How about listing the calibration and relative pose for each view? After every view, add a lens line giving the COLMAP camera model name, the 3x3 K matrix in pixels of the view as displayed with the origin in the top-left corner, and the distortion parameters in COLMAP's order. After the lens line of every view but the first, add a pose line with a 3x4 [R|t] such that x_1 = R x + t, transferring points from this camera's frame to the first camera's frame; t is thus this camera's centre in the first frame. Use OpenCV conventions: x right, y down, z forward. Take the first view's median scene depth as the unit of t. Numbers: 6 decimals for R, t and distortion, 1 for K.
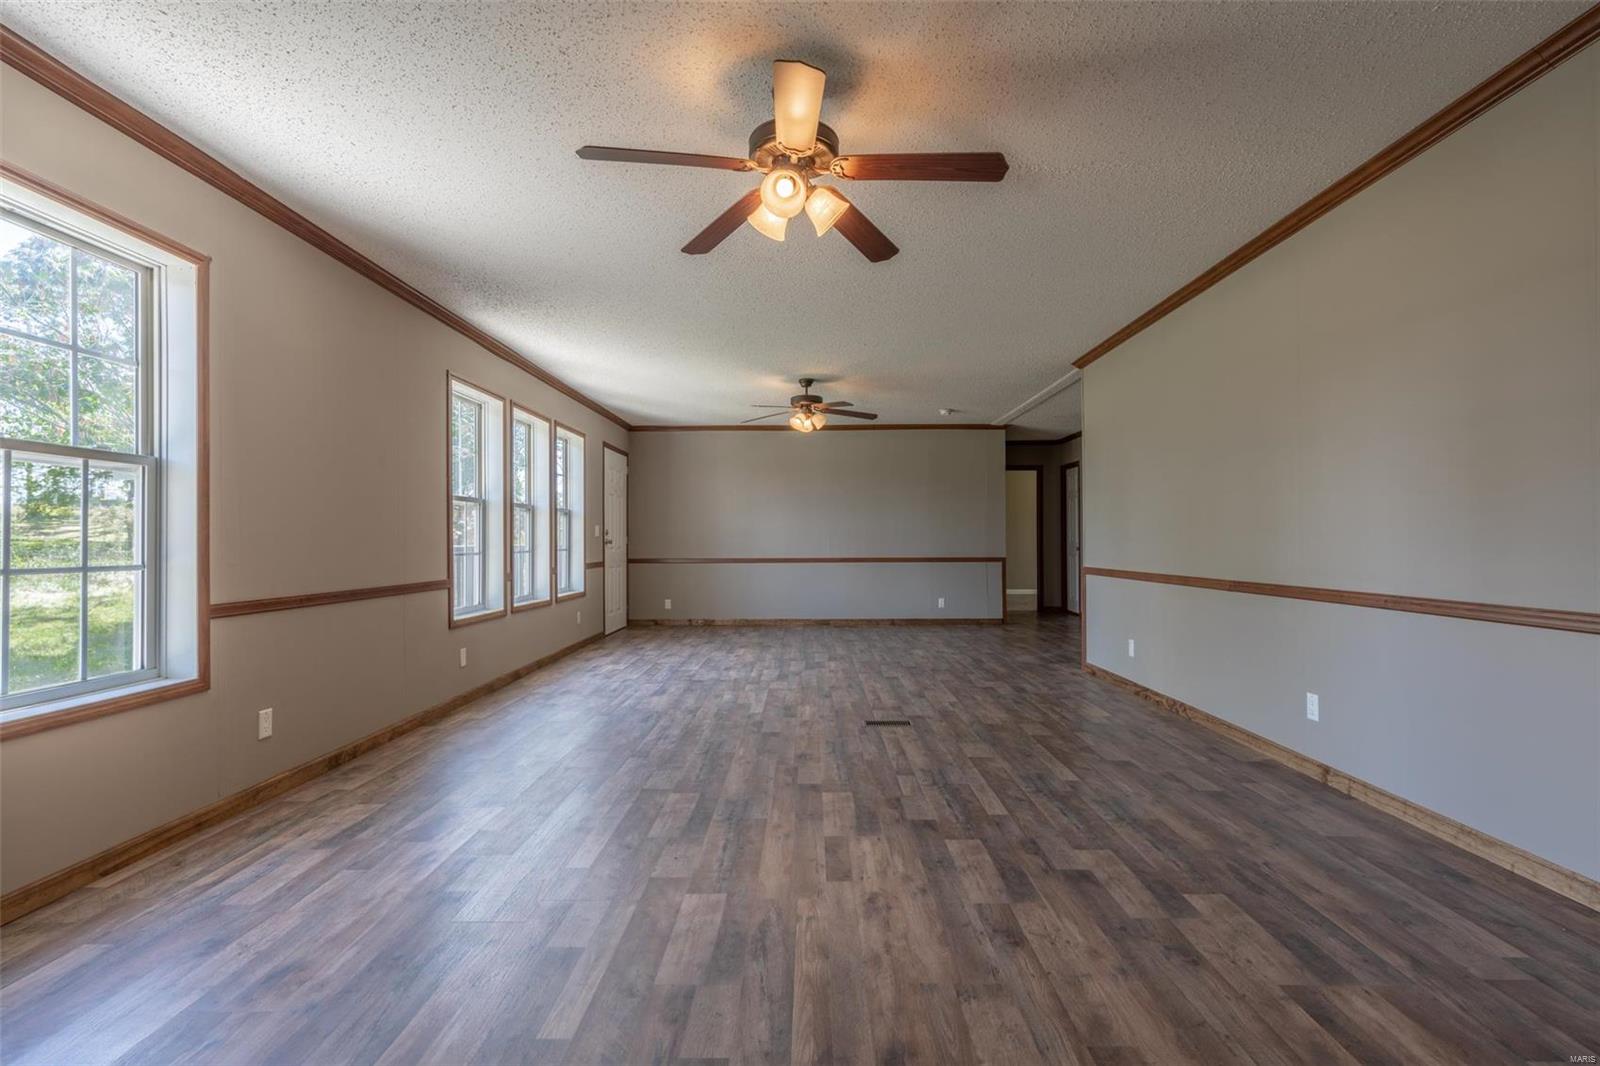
lens RADIAL K [[726.7, 0, 802.1], [0, 726.7, 542.4], [0, 0, 1]] dist [-0.005537, 0.000908]
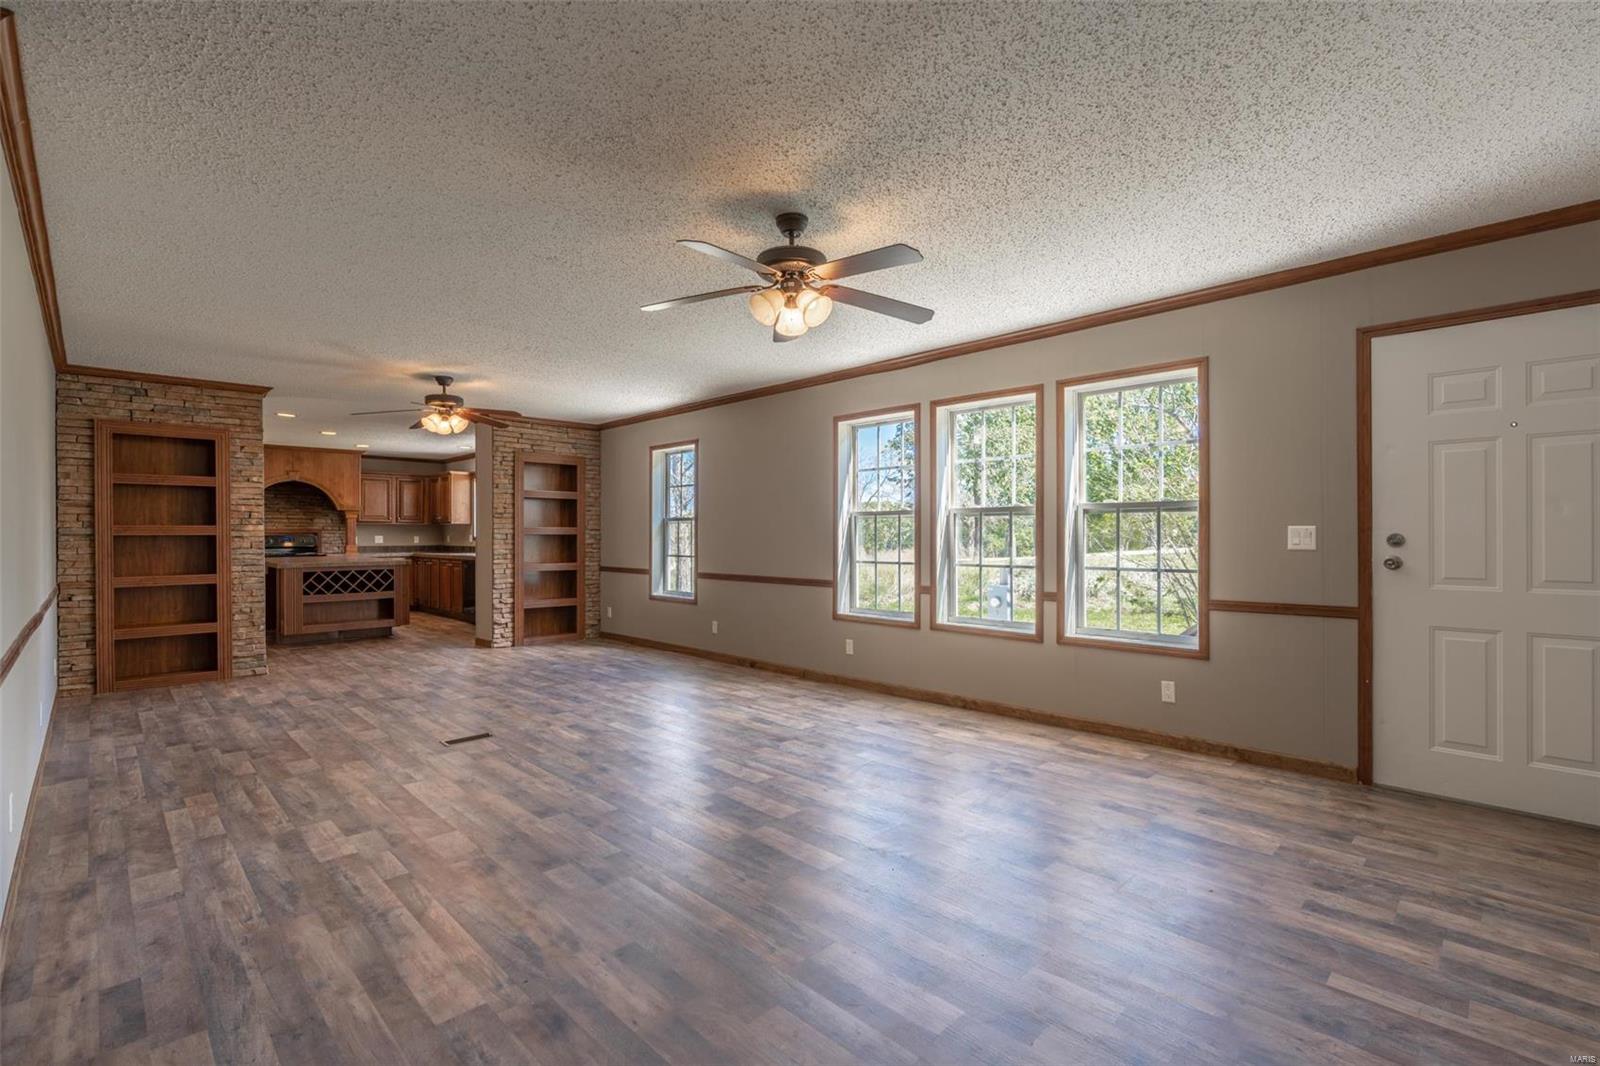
lens RADIAL K [[726.7, 0, 797.2], [0, 726.7, 527.1], [0, 0, 1]] dist [-0.005537, 0.000908]
pose [[-0.709440, 0.003220, -0.704758, 0.543259], [0.008368, 0.999958, -0.003855, -0.045487], [0.704716, -0.008632, -0.709437, 2.185137]]
